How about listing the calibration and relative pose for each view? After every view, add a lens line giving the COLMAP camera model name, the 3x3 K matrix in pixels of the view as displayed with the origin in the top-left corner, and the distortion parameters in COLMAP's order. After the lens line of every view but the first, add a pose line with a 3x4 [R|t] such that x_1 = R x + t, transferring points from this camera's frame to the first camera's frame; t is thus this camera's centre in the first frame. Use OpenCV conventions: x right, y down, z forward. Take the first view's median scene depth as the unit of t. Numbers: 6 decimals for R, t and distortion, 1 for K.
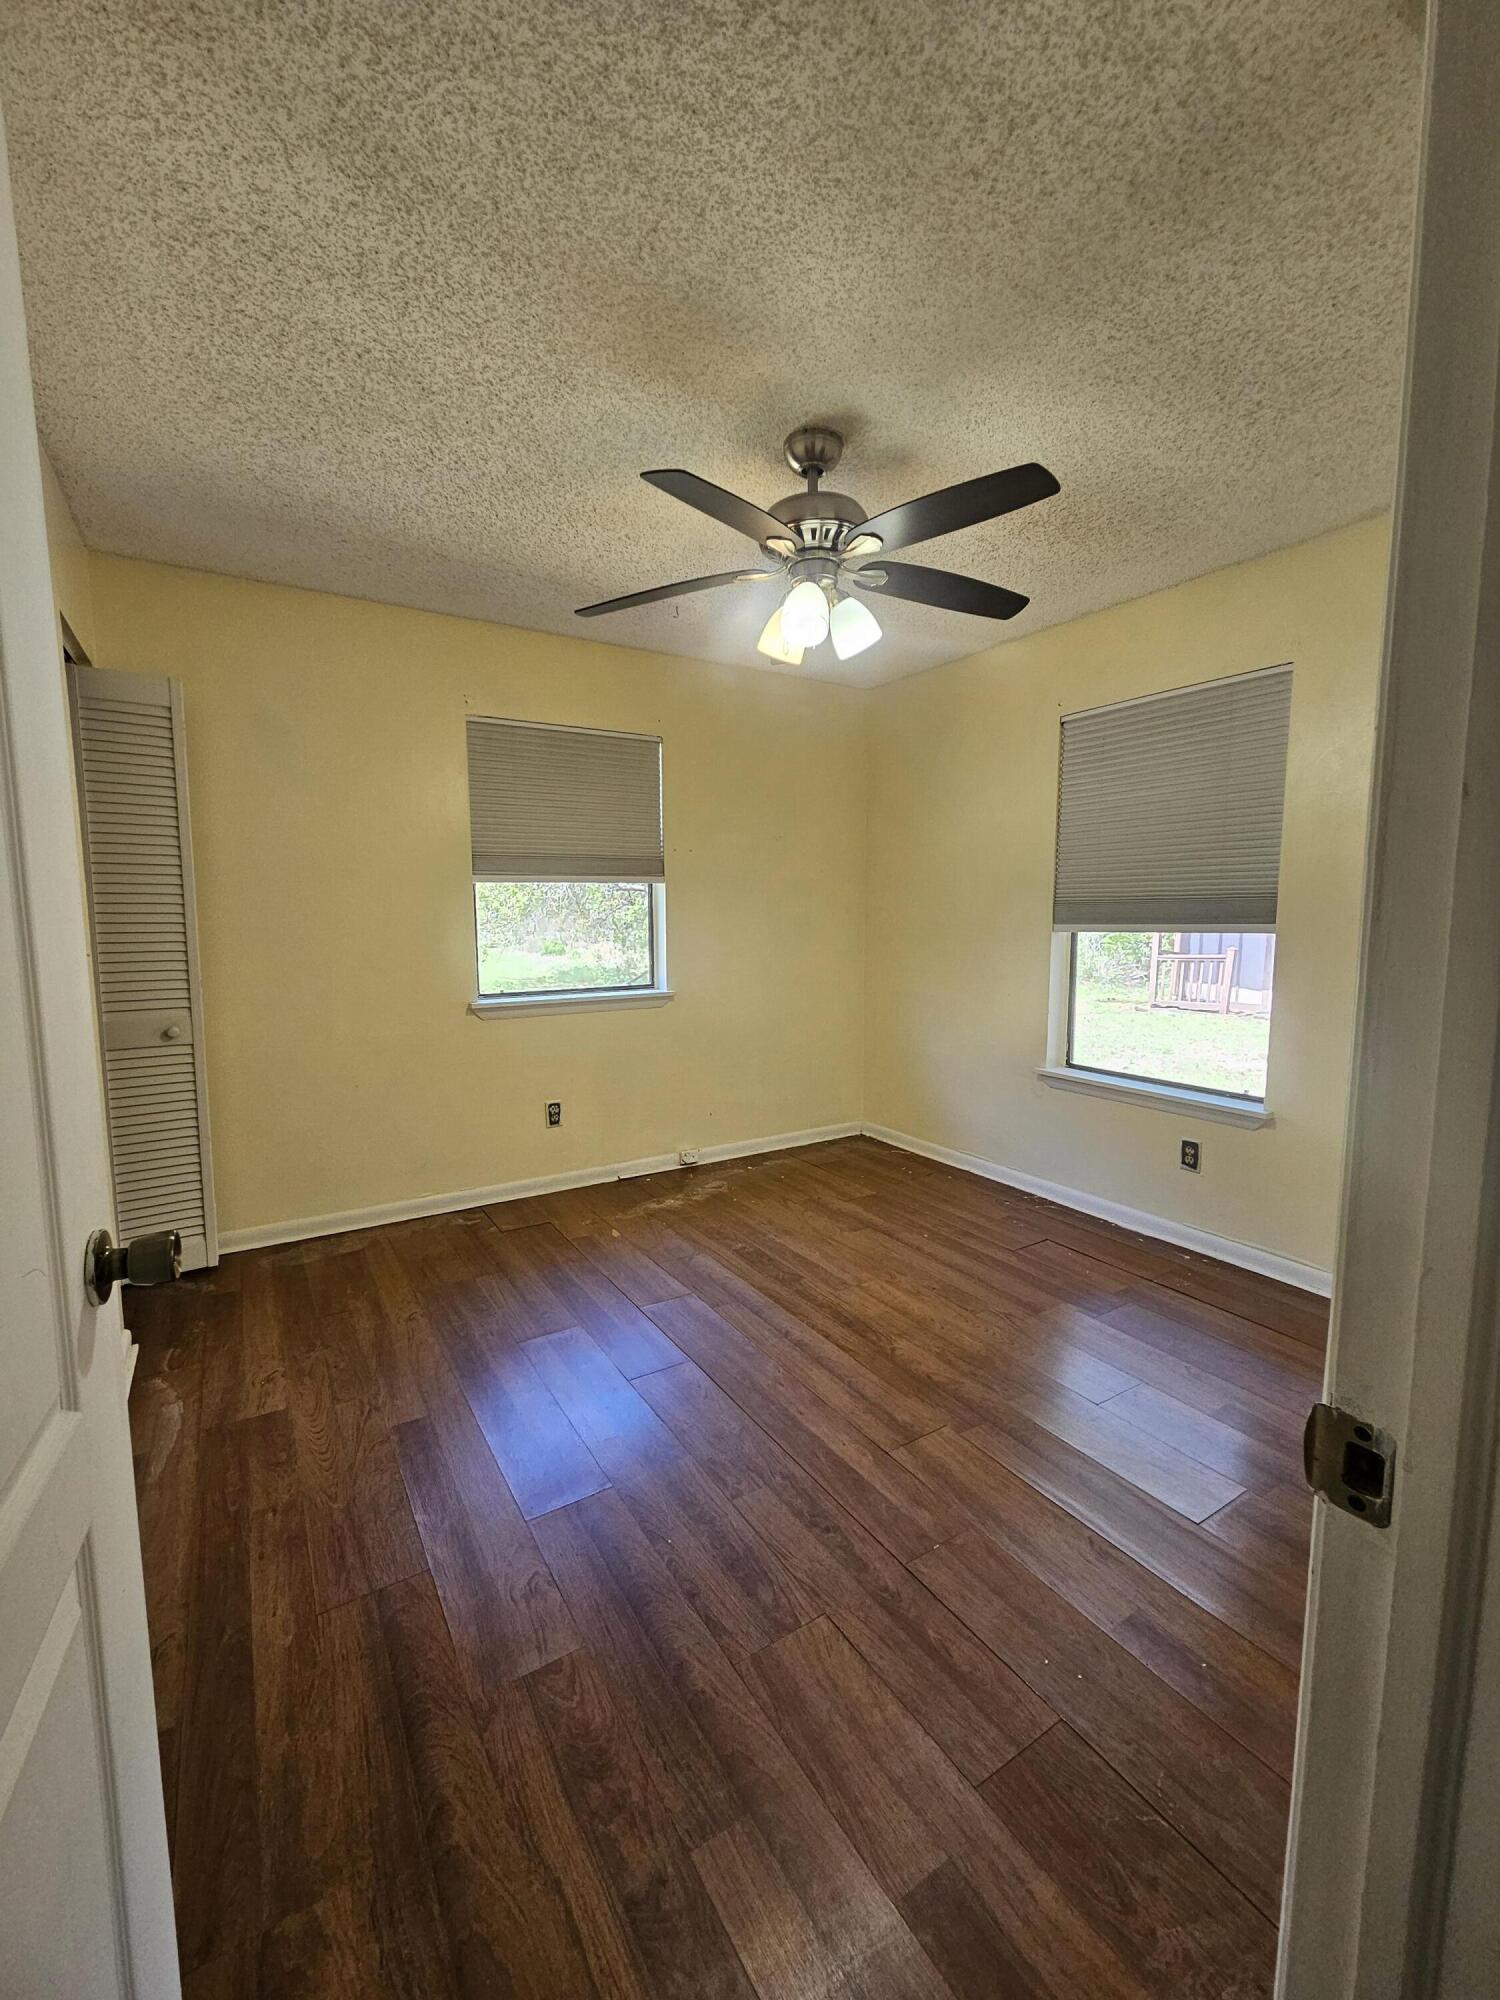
lens RADIAL K [[812.4, 0, 753.8], [0, 812.4, 1000.4], [0, 0, 1]] dist [0.000829, 0.000211]
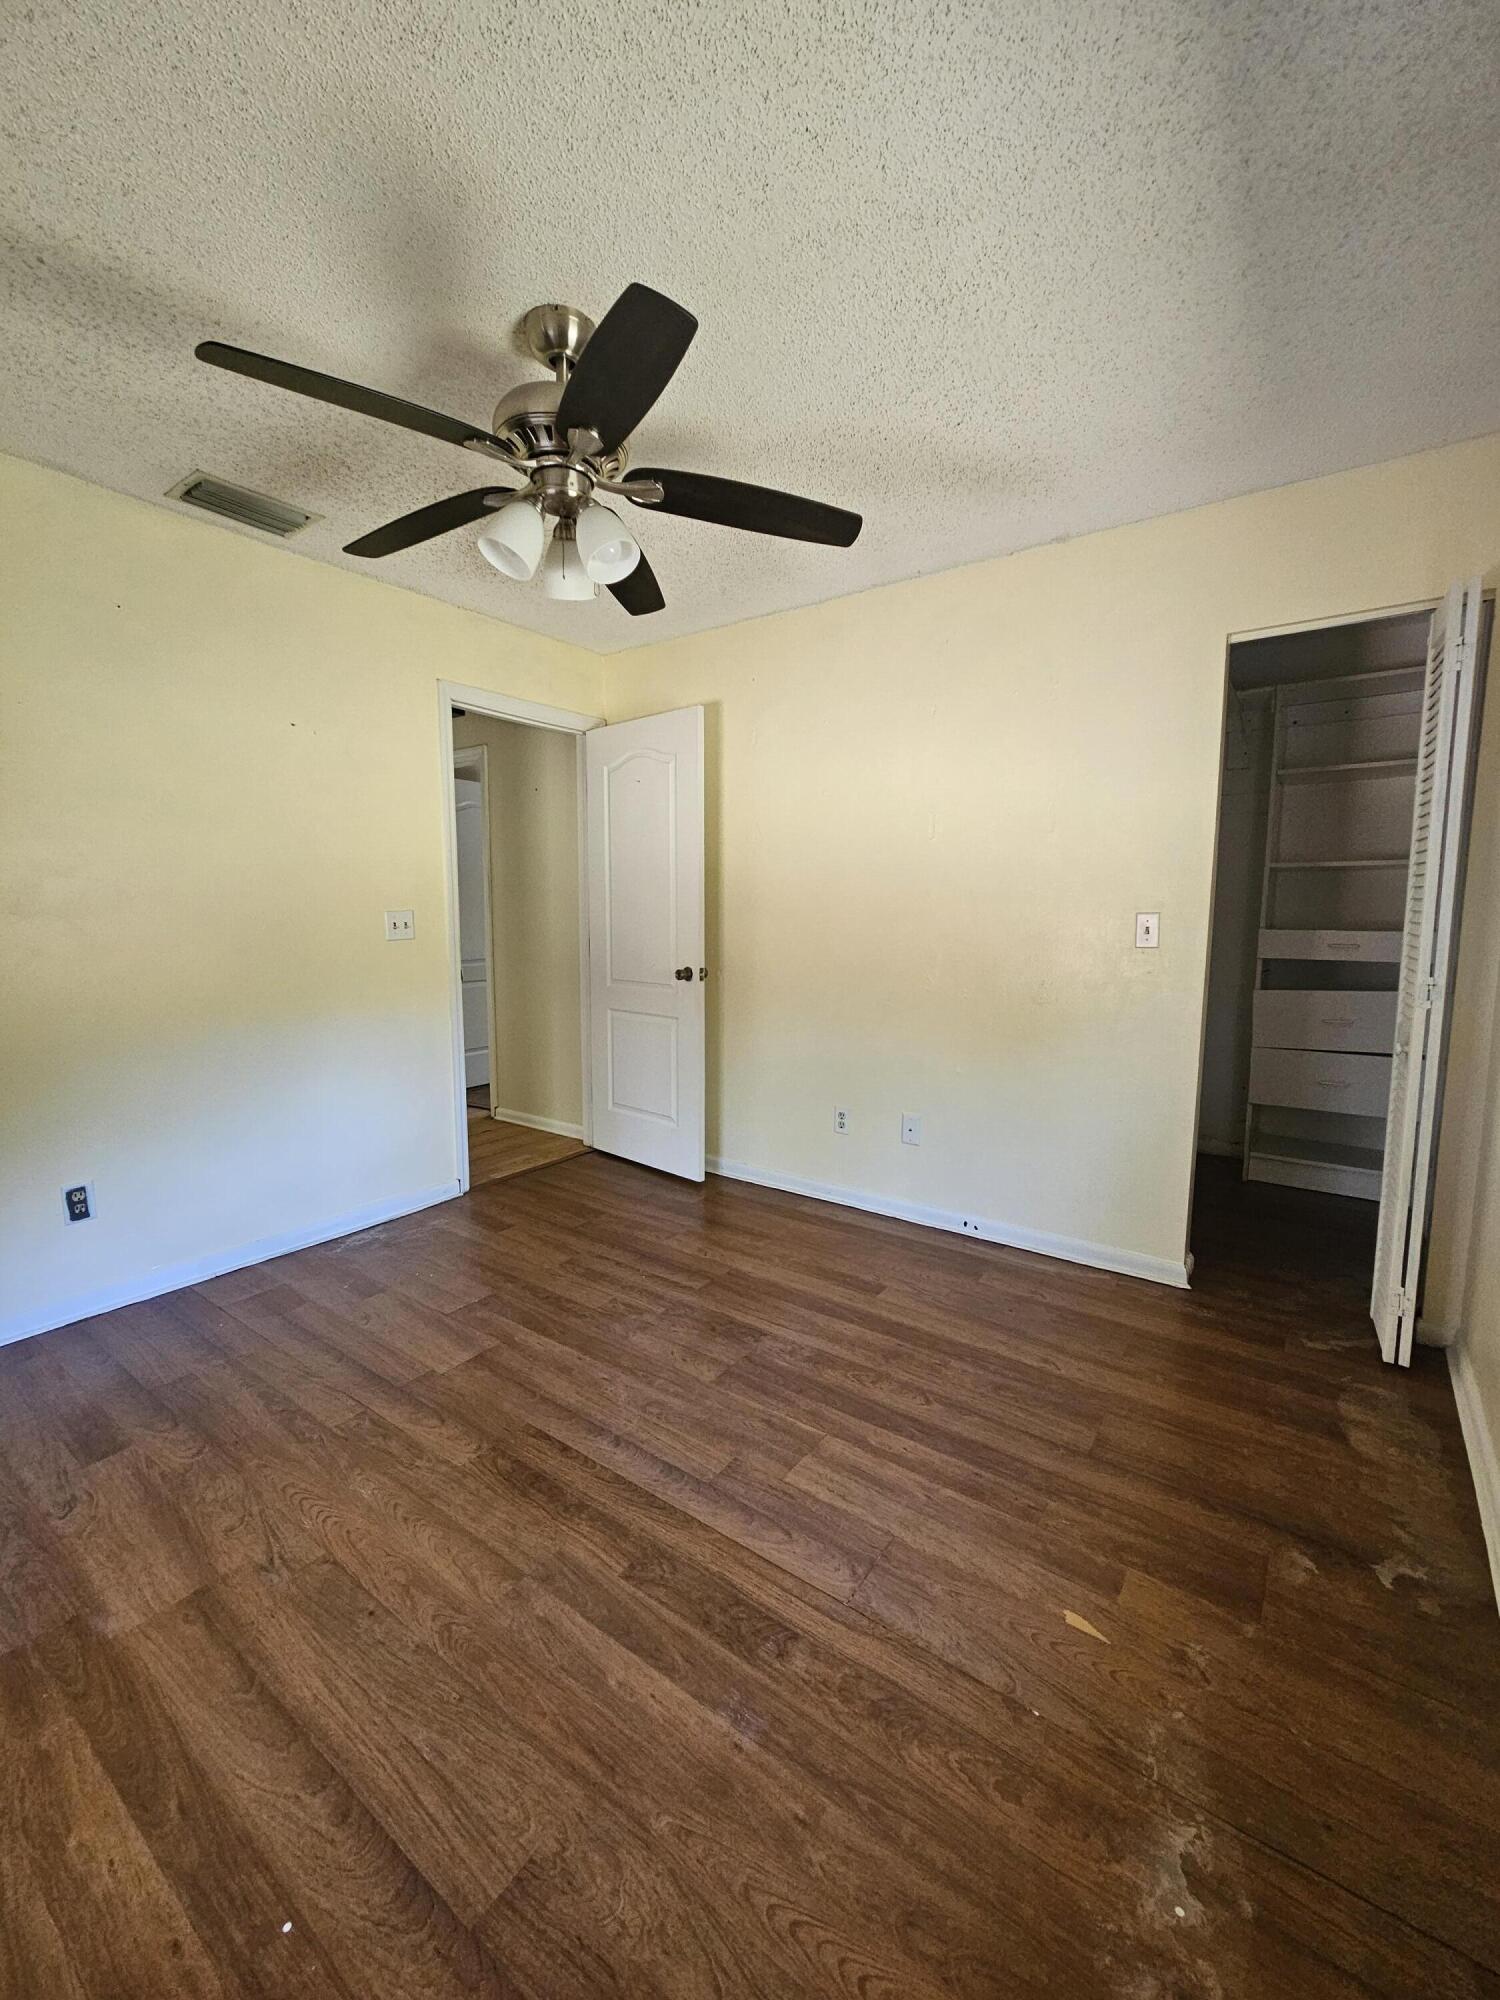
lens RADIAL K [[812.4, 0, 747.3], [0, 812.4, 997.6], [0, 0, 1]] dist [0.000829, 0.000211]
pose [[-0.929482, 0.043792, -0.366260, 0.172842], [-0.038739, 0.975848, 0.214990, -0.159281], [0.366829, 0.214018, -0.905336, 1.496924]]
